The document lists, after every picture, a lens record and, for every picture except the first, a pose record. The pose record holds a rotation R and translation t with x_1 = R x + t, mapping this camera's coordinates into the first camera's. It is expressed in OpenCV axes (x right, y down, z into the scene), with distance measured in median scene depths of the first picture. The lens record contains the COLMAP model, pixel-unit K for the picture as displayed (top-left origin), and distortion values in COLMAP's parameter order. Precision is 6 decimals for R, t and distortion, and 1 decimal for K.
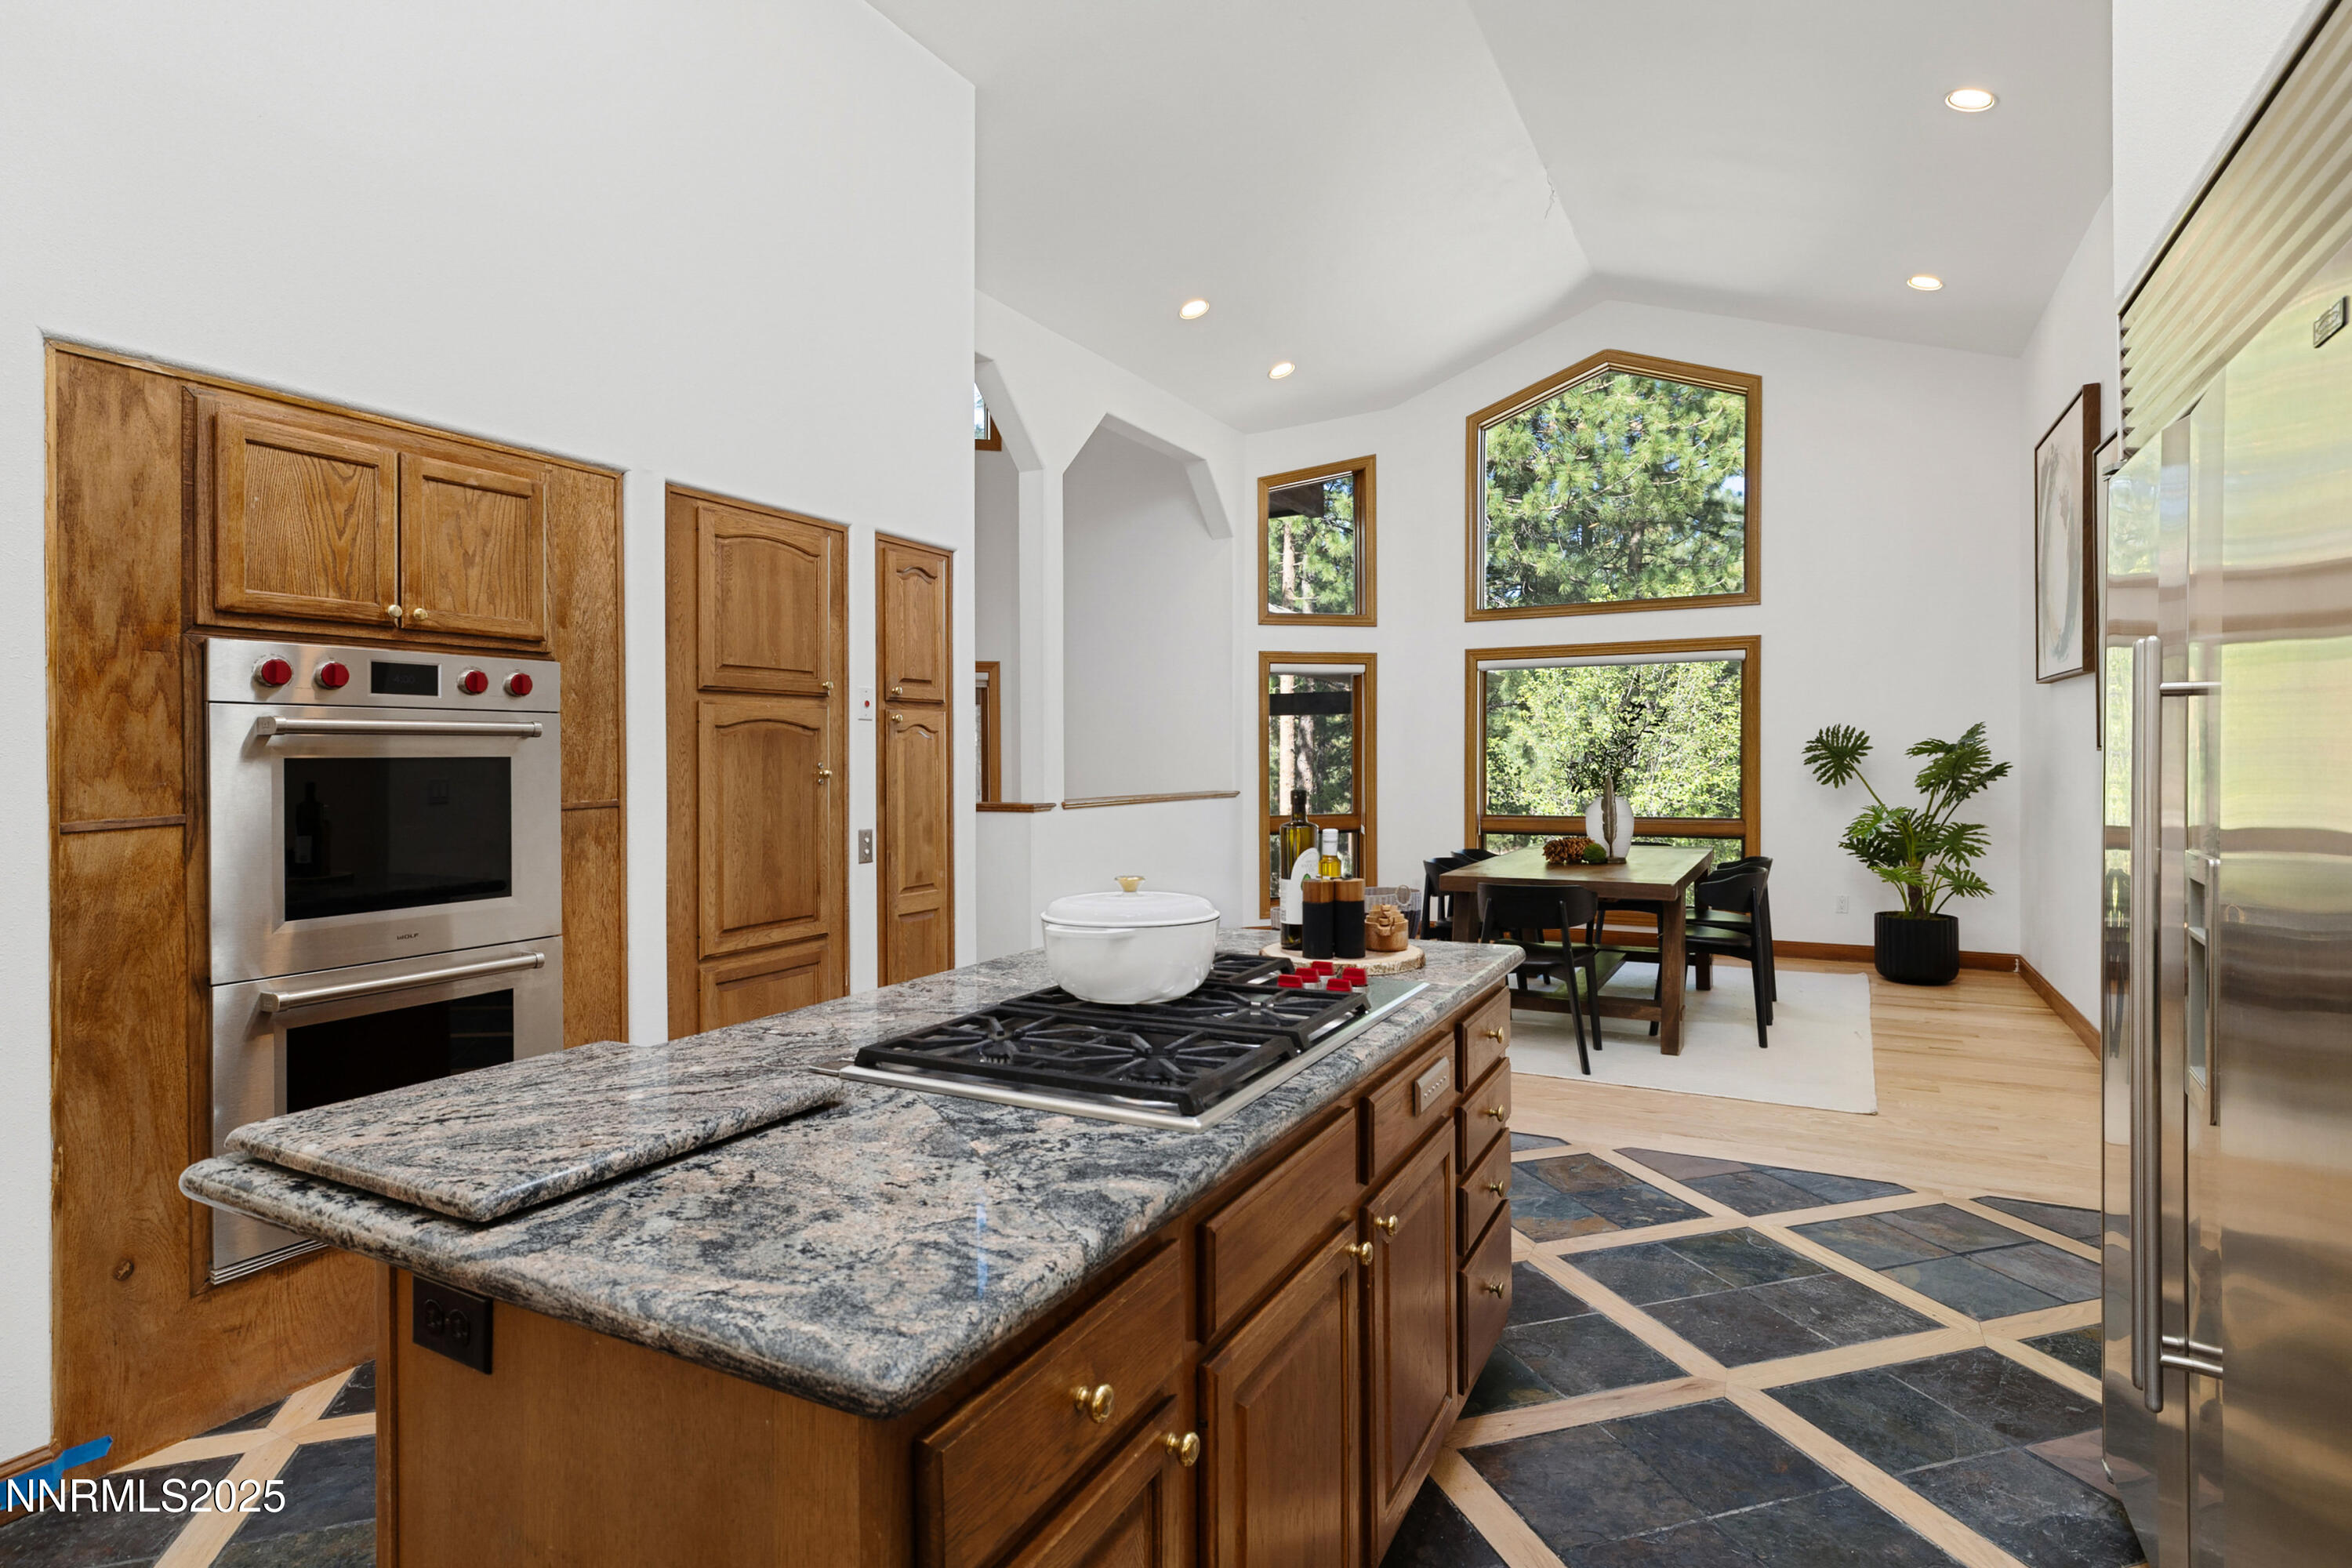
lens RADIAL K [[1264.6, 0, 1182.0], [0, 1264.6, 749.4], [0, 0, 1]] dist [-0.002689, -0.001507]
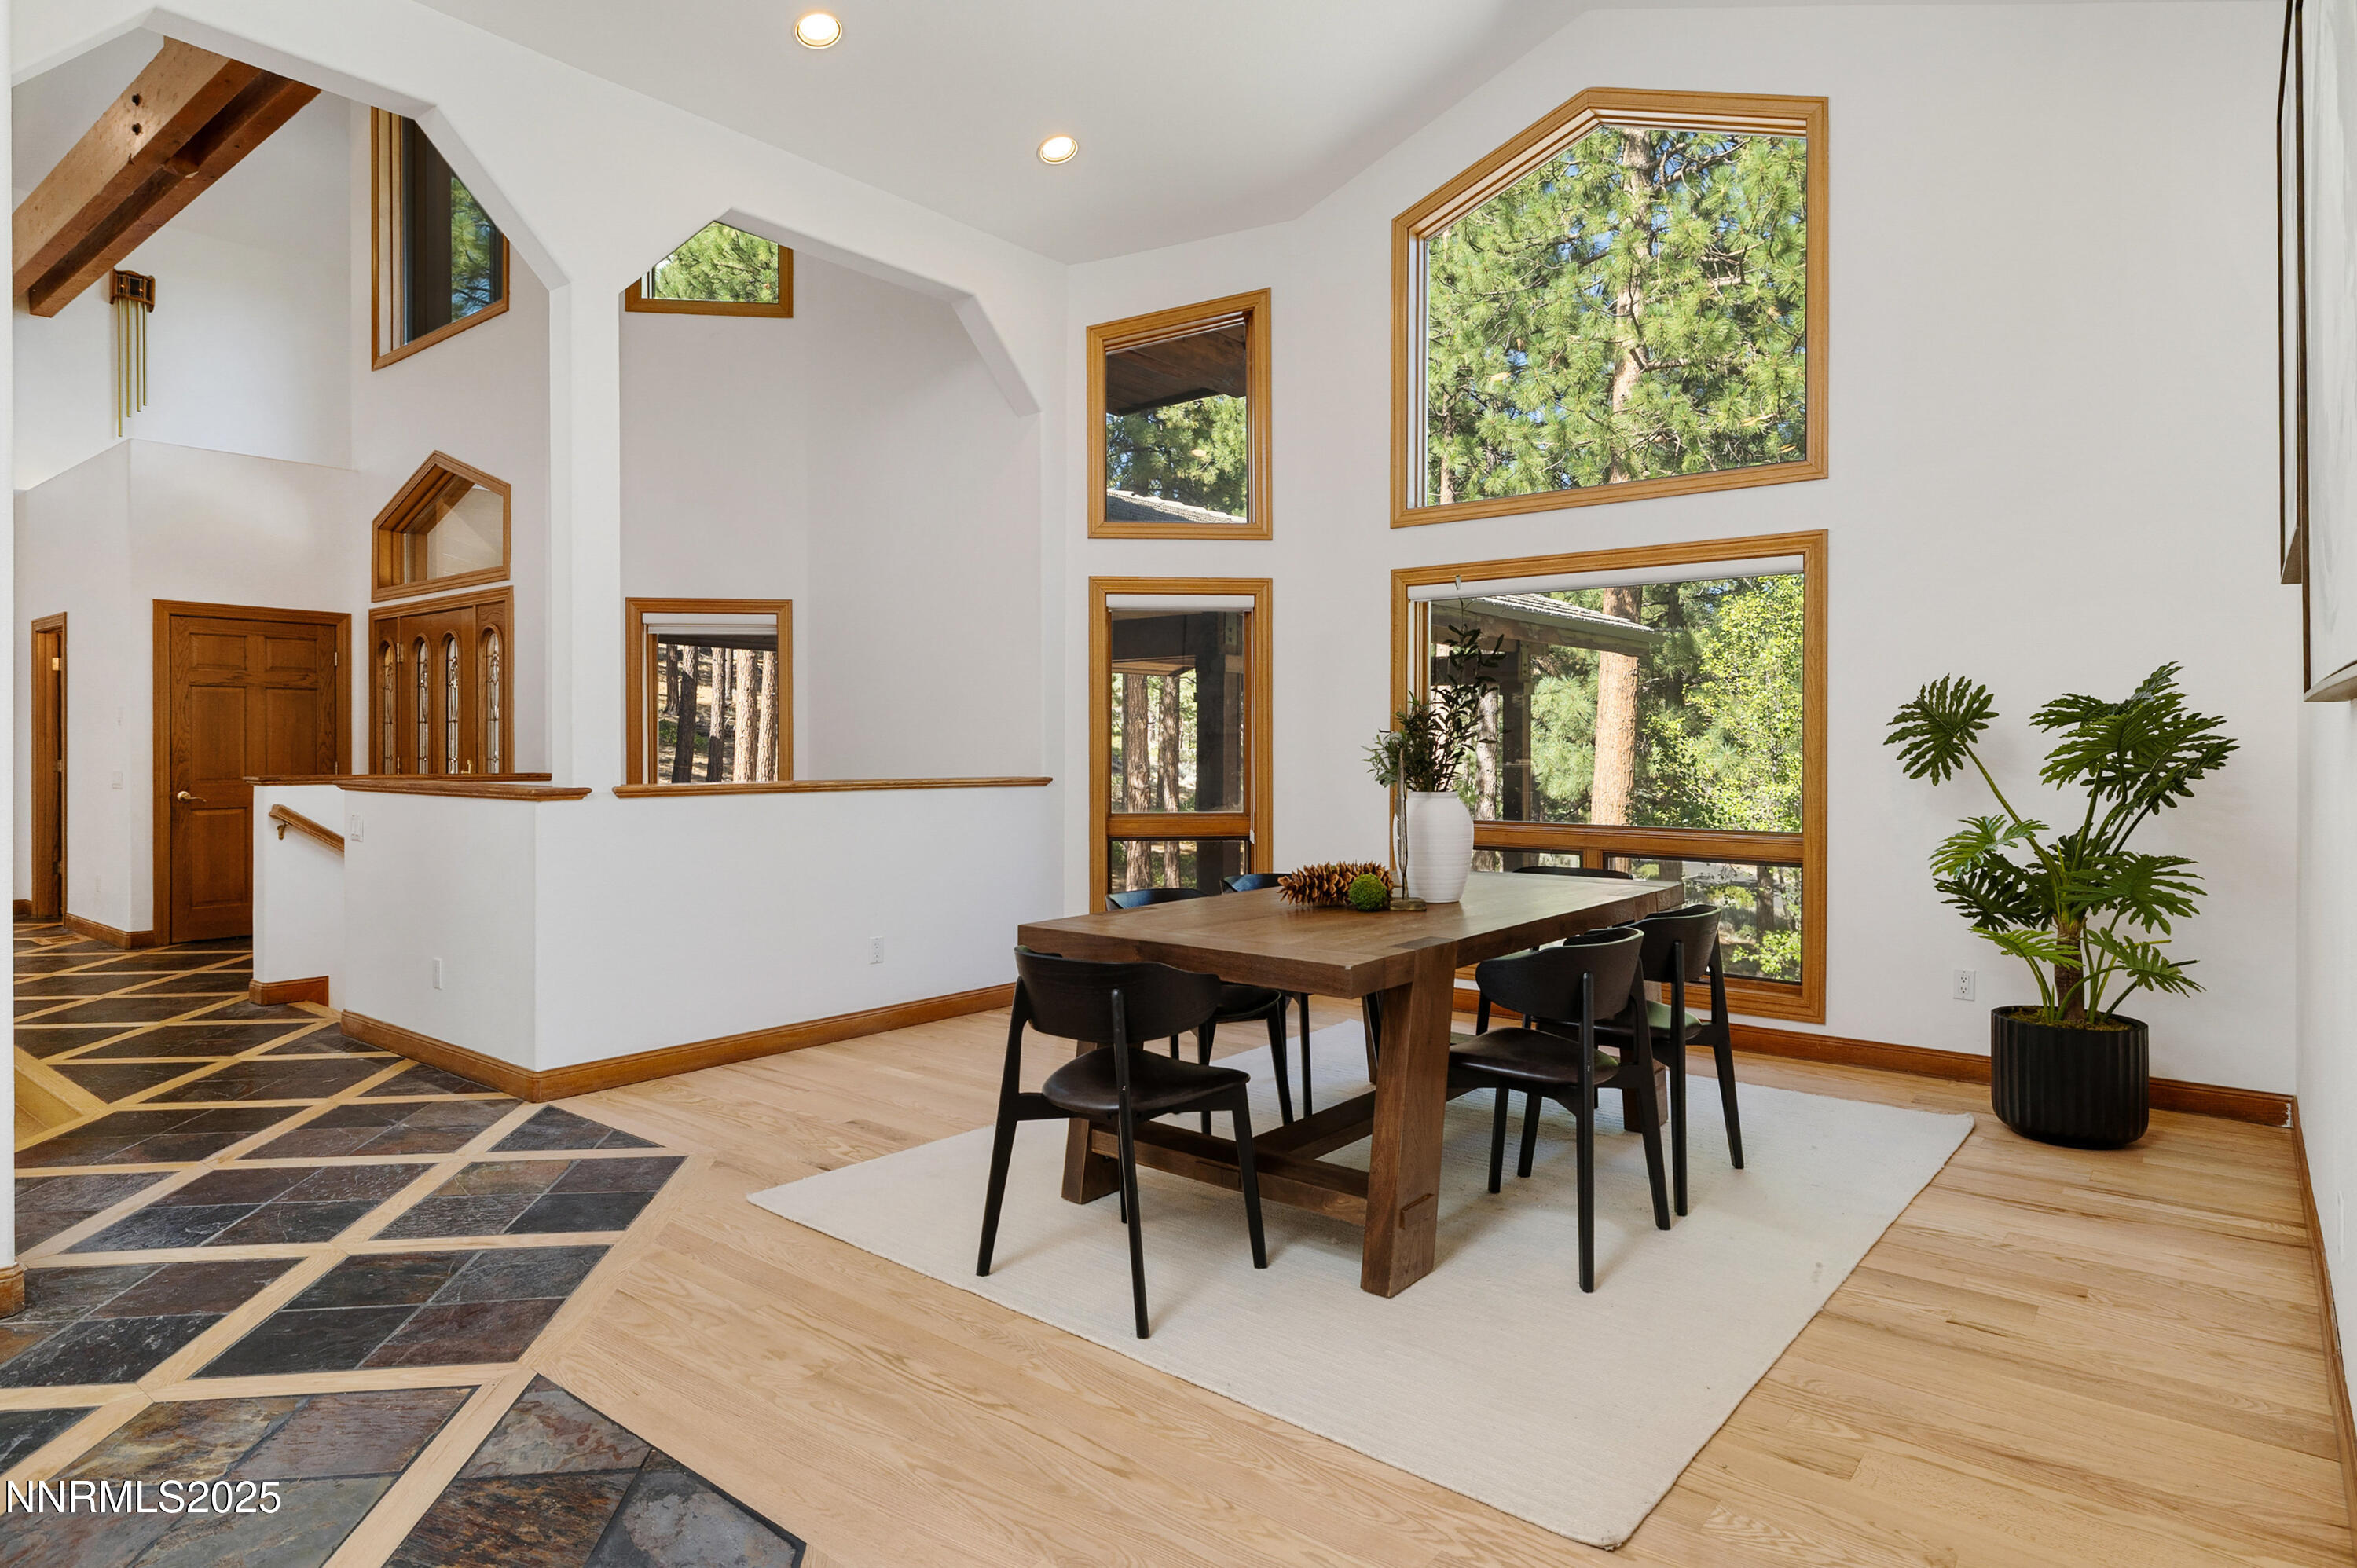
lens RADIAL K [[1364.6, 0, 1180.0], [0, 1364.6, 729.8], [0, 0, 1]] dist [-0.001095, -0.000673]
pose [[0.979494, 0.007413, -0.201336, 0.300196], [-0.008443, 0.999955, -0.004256, 0.010825], [0.201295, 0.005869, 0.979513, 0.316400]]
